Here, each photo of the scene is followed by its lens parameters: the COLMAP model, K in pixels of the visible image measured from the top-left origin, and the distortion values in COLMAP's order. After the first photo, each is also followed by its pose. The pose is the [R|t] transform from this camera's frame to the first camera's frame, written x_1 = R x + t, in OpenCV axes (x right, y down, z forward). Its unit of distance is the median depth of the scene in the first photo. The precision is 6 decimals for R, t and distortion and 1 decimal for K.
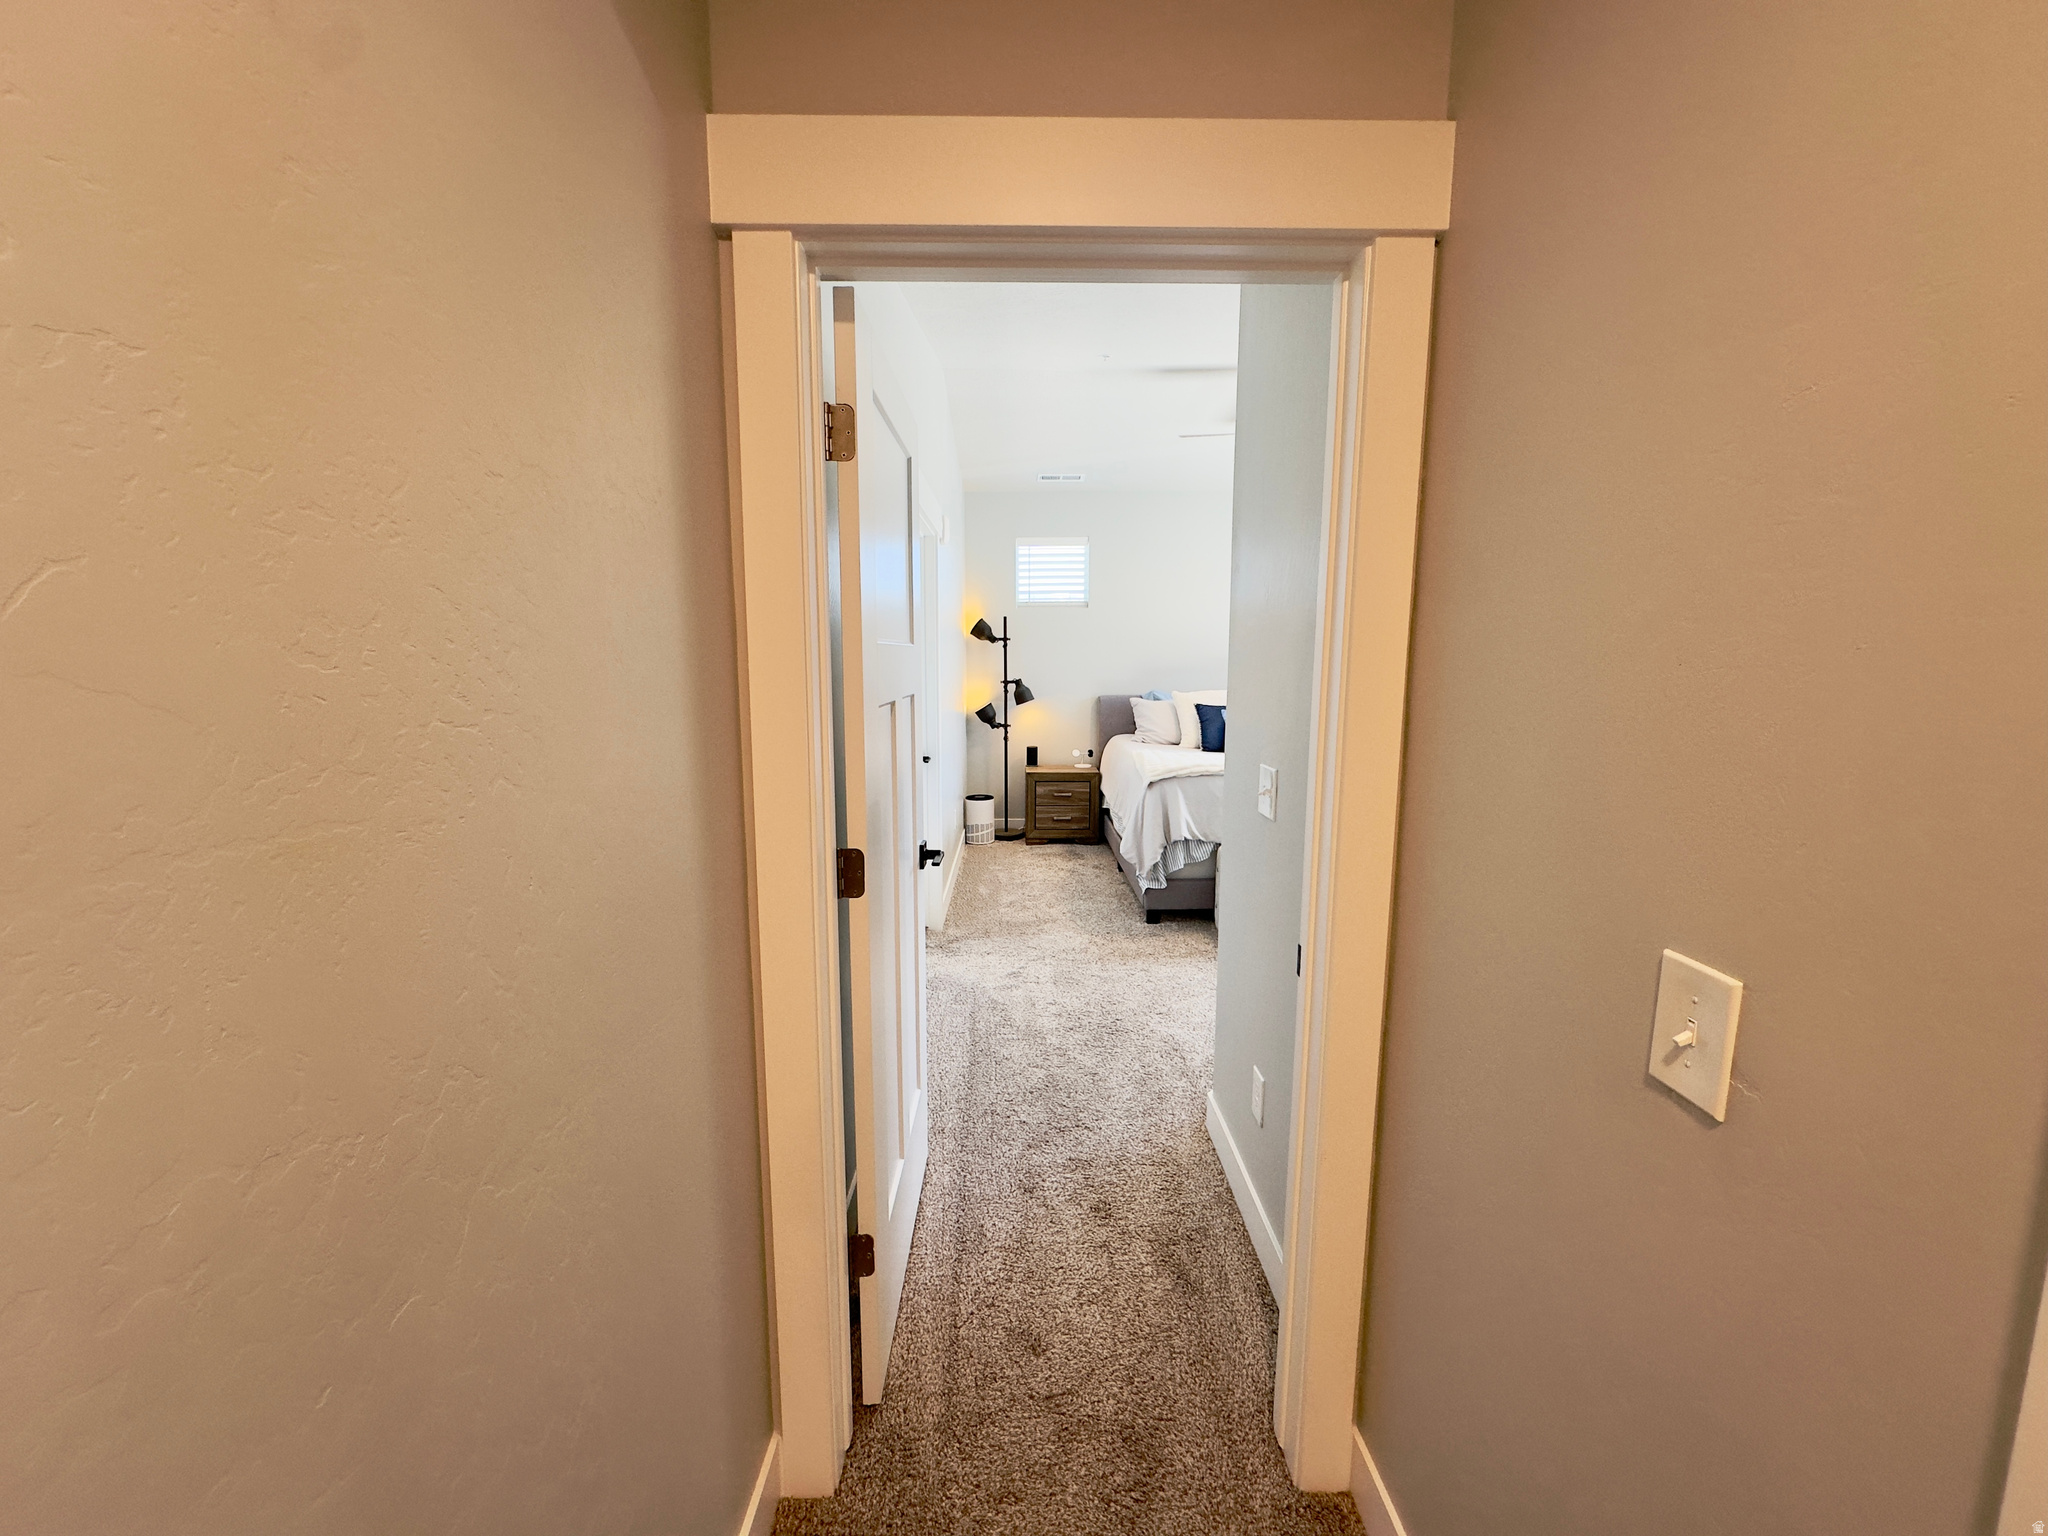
lens RADIAL K [[813.9, 0, 1022.3], [0, 813.9, 763.9], [0, 0, 1]] dist [0.001328, -0.000169]
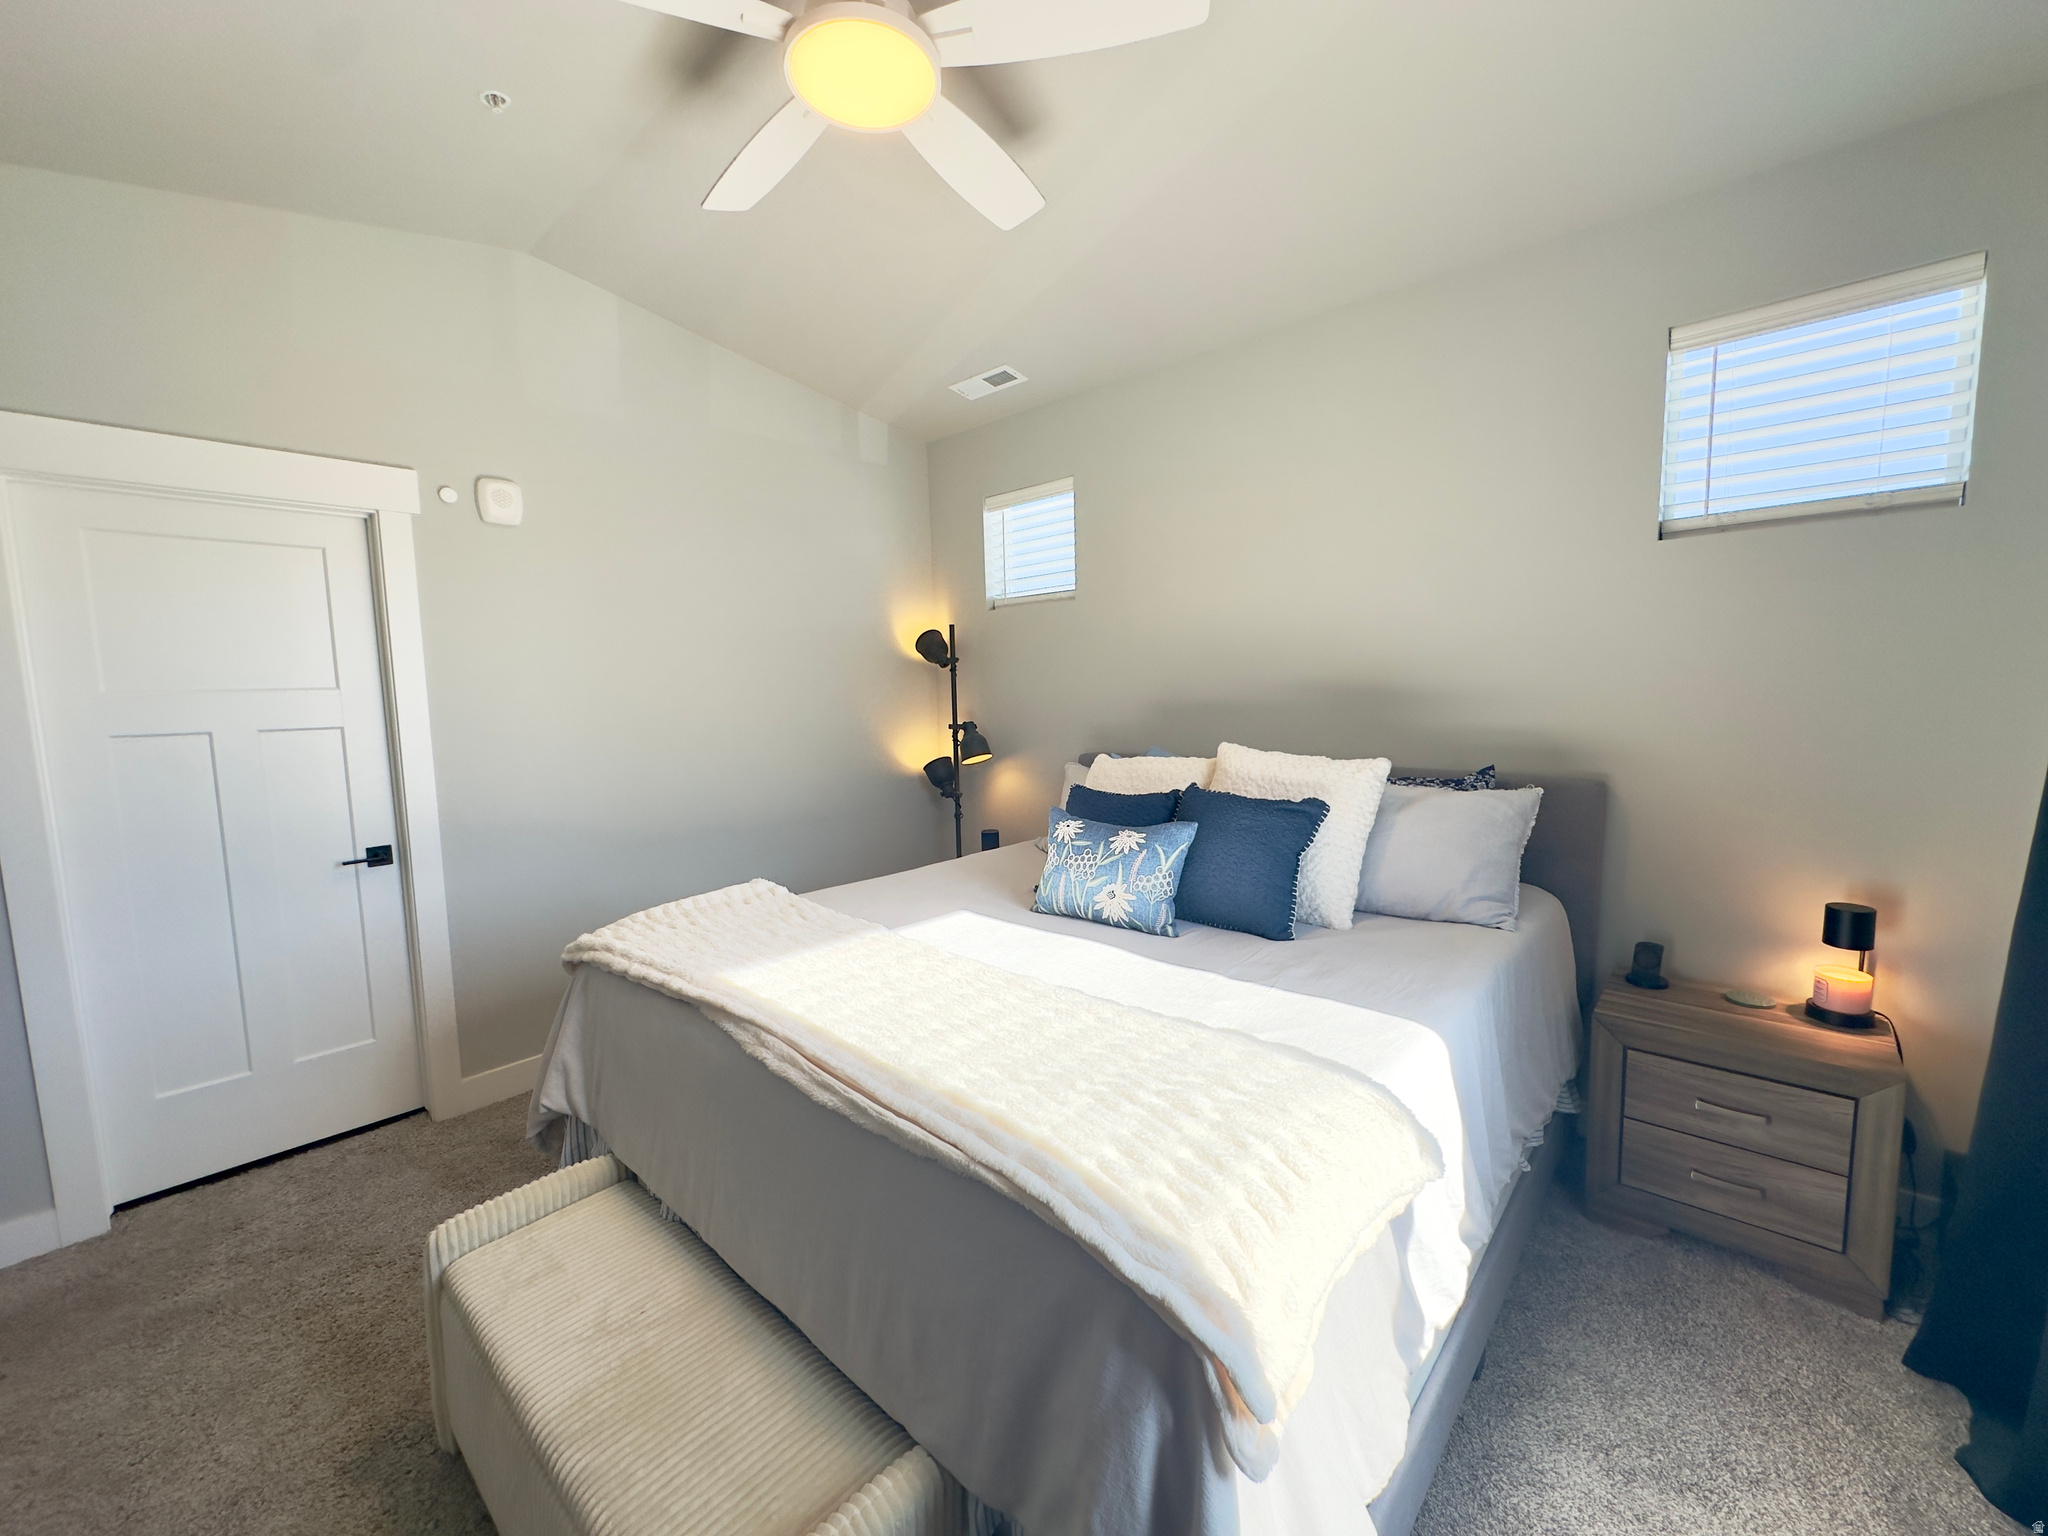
lens RADIAL K [[813.9, 0, 1022.3], [0, 813.9, 763.9], [0, 0, 1]] dist [0.001328, -0.000169]
pose [[0.734329, 0.047974, -0.677096, 0.466490], [-0.064550, 0.997914, 0.000699, -0.077244], [0.675717, 0.043194, 0.735895, 0.579756]]
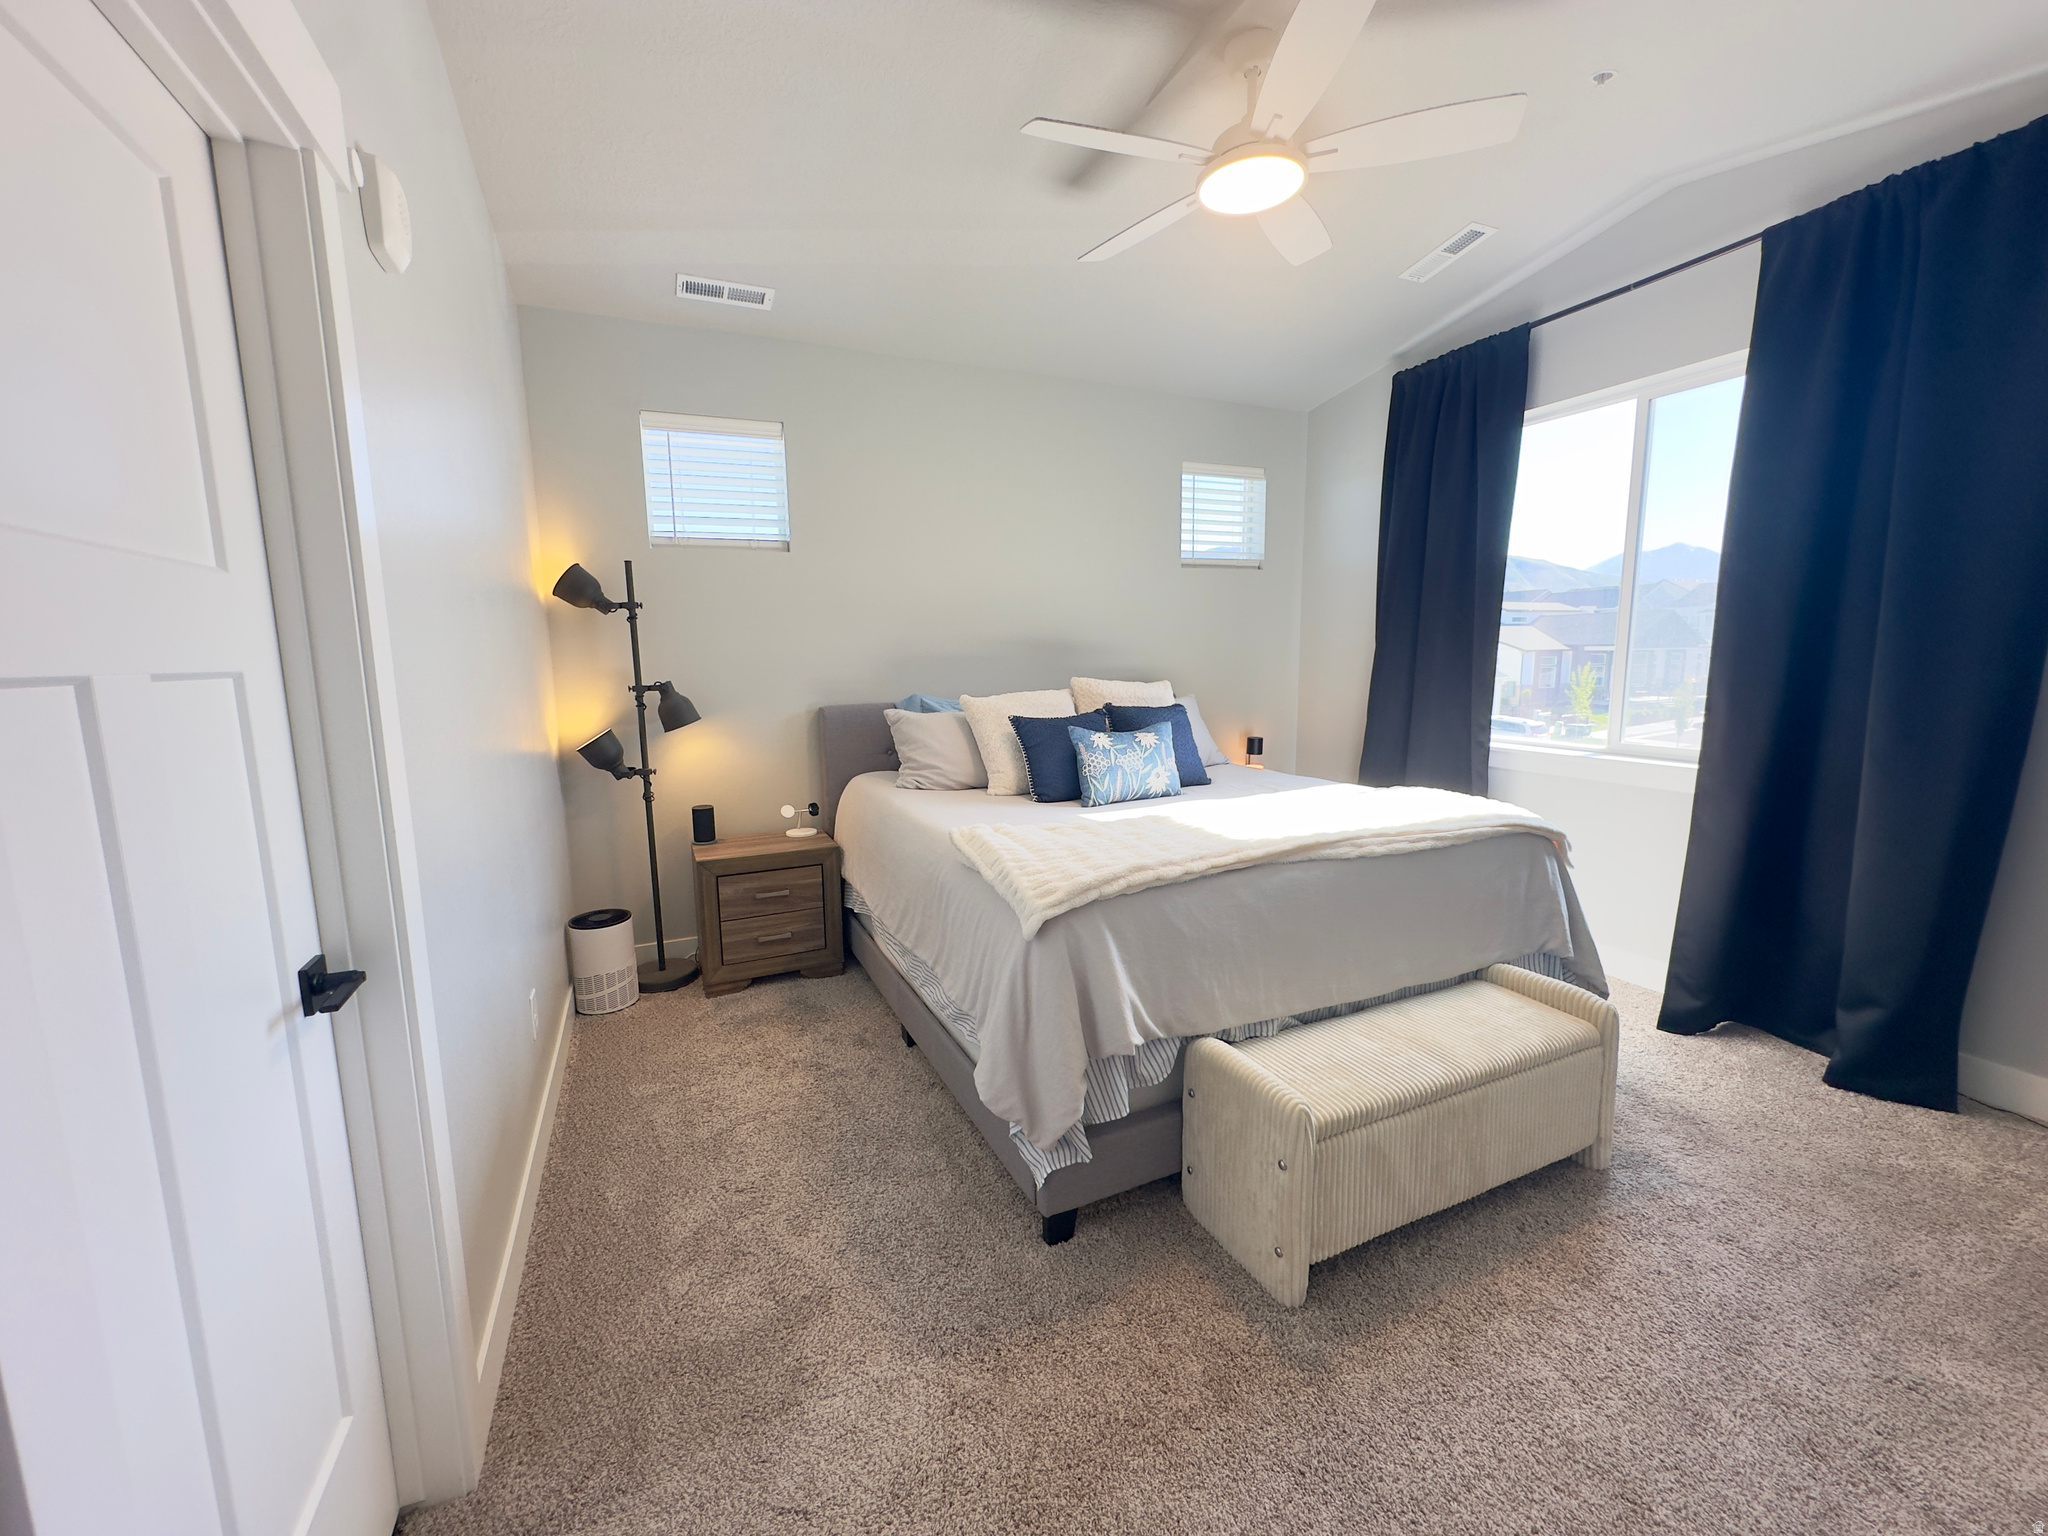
lens RADIAL K [[813.9, 0, 1022.3], [0, 813.9, 763.9], [0, 0, 1]] dist [0.001328, -0.000169]
pose [[0.913396, -0.071858, 0.400679, -0.008836], [0.069517, 0.997372, 0.020397, -0.047355], [-0.401092, 0.009223, 0.915991, 0.437053]]
